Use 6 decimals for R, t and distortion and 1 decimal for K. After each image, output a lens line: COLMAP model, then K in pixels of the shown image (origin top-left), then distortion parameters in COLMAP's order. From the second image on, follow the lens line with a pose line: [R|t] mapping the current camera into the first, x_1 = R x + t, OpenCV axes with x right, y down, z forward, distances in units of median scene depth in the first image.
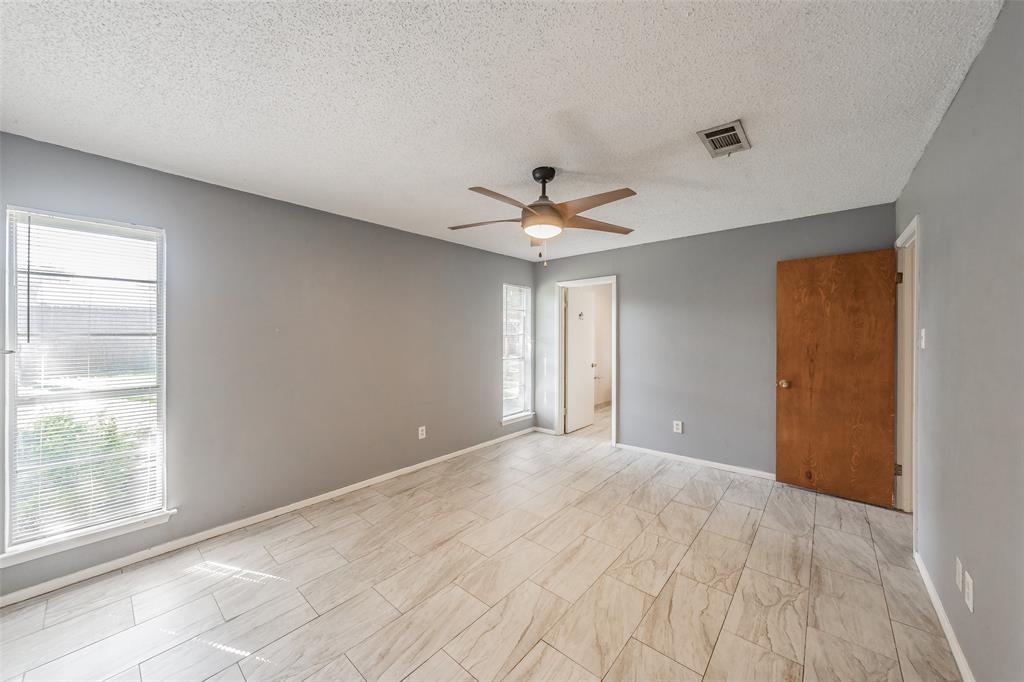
lens RADIAL K [[360.3, 0, 514.1], [0, 360.3, 337.1], [0, 0, 1]] dist [0.001242, 0.000042]
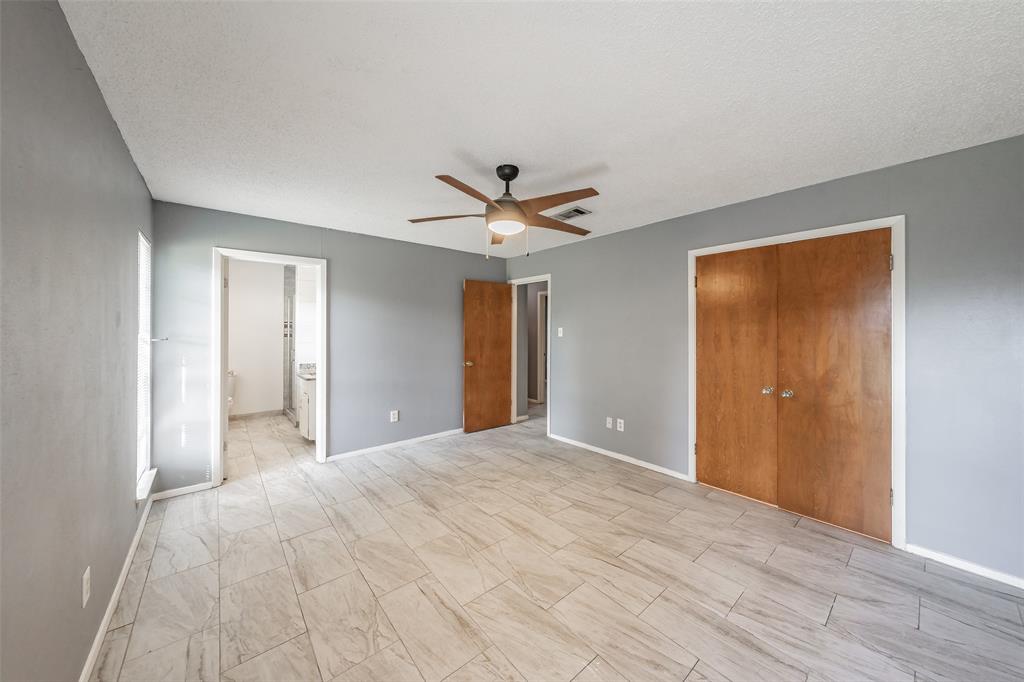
lens RADIAL K [[356.9, 0, 514.0], [0, 356.9, 331.5], [0, 0, 1]] dist [-0.000556, -0.000091]
pose [[0.159132, 0.000946, 0.987257, -0.772039], [0.004128, 0.999990, -0.001623, 0.001867], [-0.987249, 0.004334, 0.159127, 0.695201]]
